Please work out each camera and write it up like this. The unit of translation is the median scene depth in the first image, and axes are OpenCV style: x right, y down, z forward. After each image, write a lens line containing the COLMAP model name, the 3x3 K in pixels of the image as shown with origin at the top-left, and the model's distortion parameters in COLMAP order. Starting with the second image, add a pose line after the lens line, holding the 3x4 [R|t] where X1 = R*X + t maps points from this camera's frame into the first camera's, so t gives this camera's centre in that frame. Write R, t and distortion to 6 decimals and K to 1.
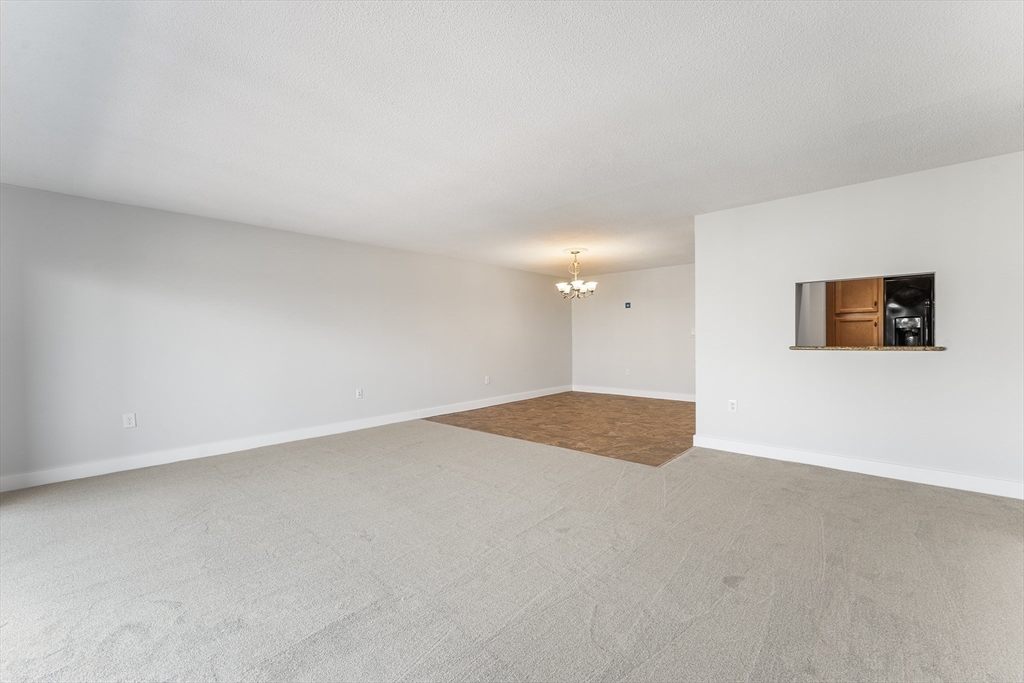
lens RADIAL K [[413.6, 0, 506.9], [0, 413.6, 343.1], [0, 0, 1]] dist [0.011407, -0.000079]
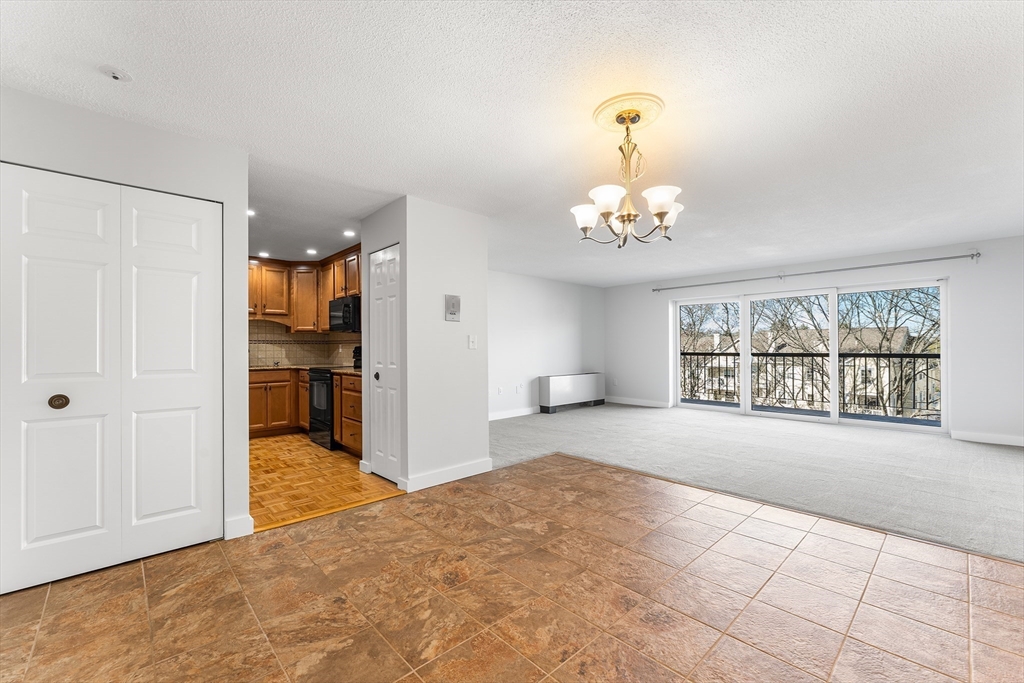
lens RADIAL K [[424.1, 0, 512.2], [0, 424.1, 345.4], [0, 0, 1]] dist [-0.001216, -0.000518]
pose [[-0.997937, 0.018884, 0.061356, 0.352519], [0.019358, 0.999787, 0.007144, -0.030799], [-0.061208, 0.008317, -0.998090, 1.964855]]
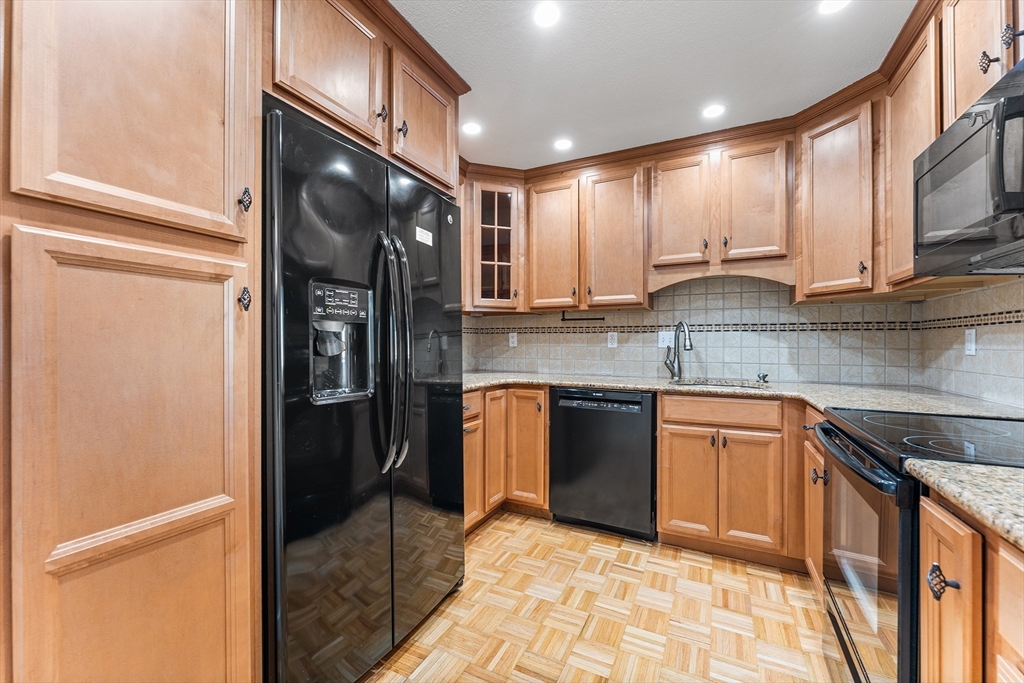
lens RADIAL K [[413.9, 0, 511.1], [0, 413.9, 343.7], [0, 0, 1]] dist [-0.000266, -0.000986]
pose [[-0.287362, 0.012625, 0.957739, 0.770574], [0.014381, 0.999857, -0.008865, -0.022982], [-0.957714, 0.011226, -0.287503, 1.099540]]
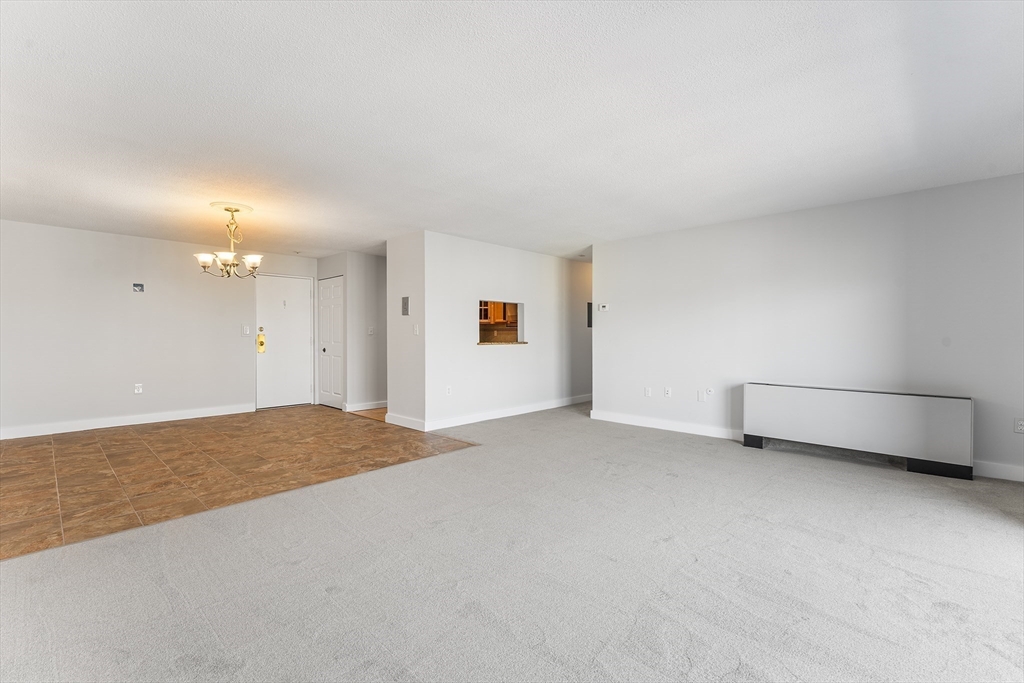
lens RADIAL K [[450.2, 0, 507.6], [0, 450.2, 335.0], [0, 0, 1]] dist [-0.001062, -0.000004]
pose [[0.011519, 0.013258, 0.999846, -0.799172], [0.012775, 0.999829, -0.013405, 0.002907], [-0.999852, 0.012928, 0.011348, 0.774093]]
